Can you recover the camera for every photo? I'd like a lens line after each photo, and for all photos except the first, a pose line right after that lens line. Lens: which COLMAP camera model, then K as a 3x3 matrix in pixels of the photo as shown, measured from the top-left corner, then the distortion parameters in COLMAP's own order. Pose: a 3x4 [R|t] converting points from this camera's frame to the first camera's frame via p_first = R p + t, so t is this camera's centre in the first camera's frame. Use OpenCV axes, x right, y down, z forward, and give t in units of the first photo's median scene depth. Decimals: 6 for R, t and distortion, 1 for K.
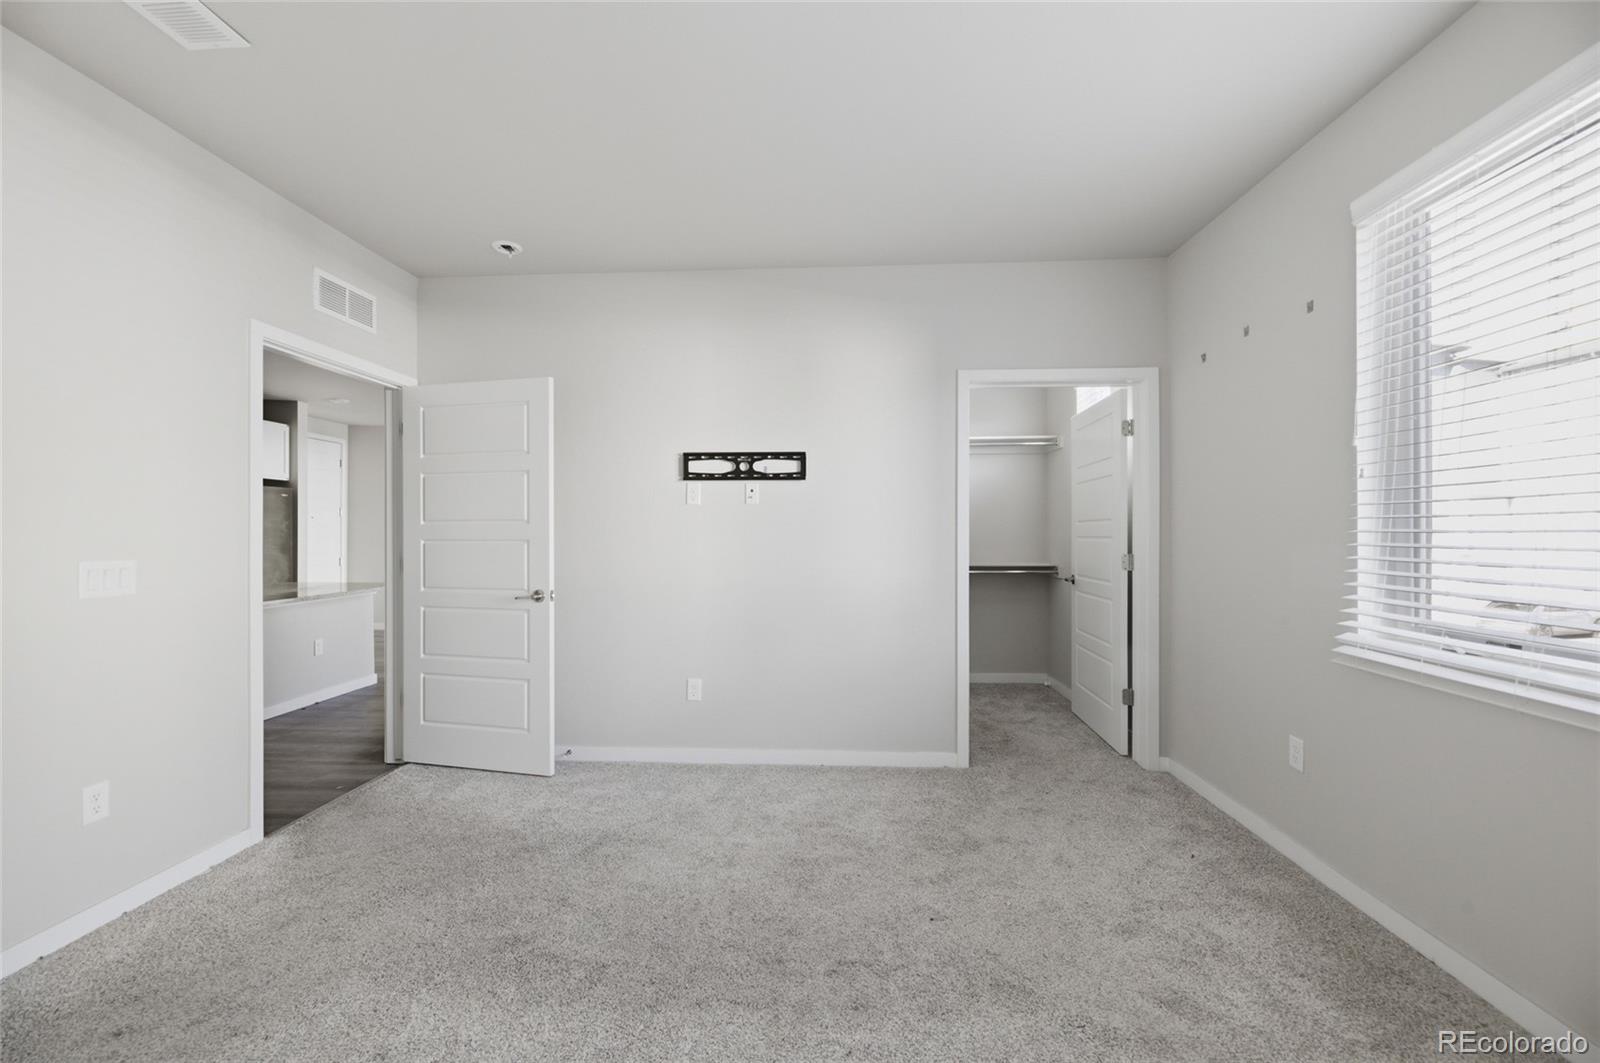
lens RADIAL K [[650.2, 0, 801.9], [0, 650.2, 534.3], [0, 0, 1]] dist [0.000417, -0.000001]
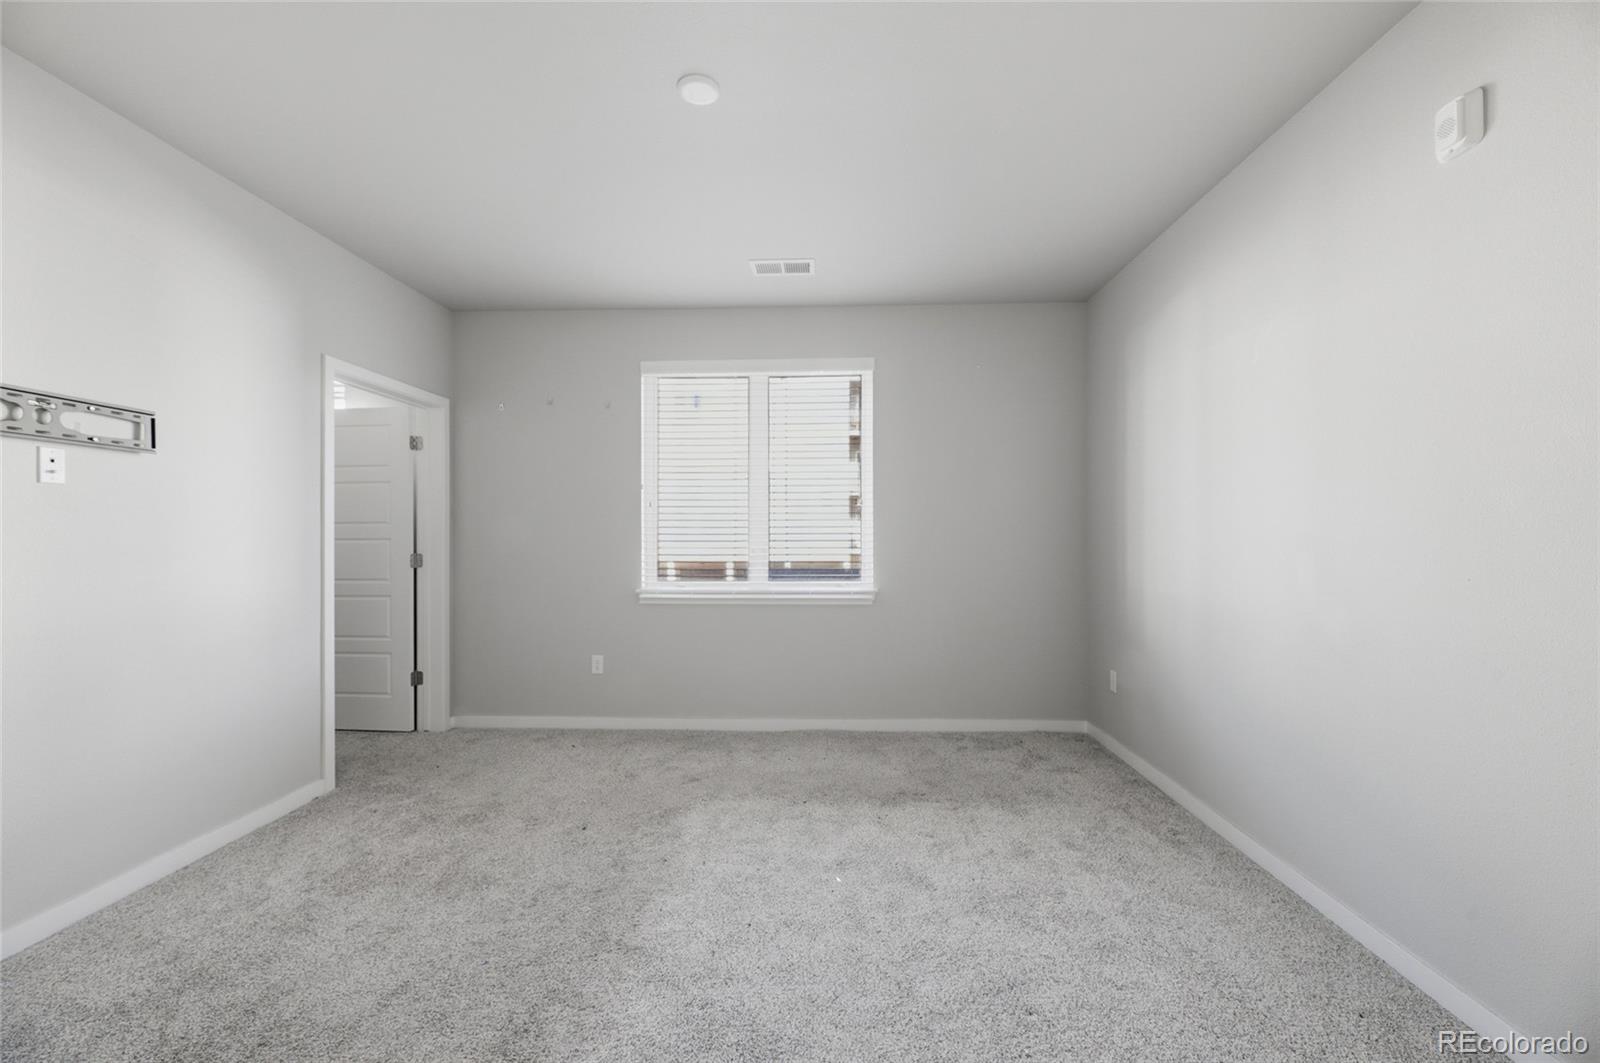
lens RADIAL K [[650.2, 0, 801.9], [0, 650.2, 534.3], [0, 0, 1]] dist [0.000417, -0.000001]
pose [[-0.014848, 0.002552, 0.999887, -0.771972], [-0.000548, 0.999997, -0.002561, -0.000392], [-0.999890, -0.000586, -0.014846, 0.398597]]
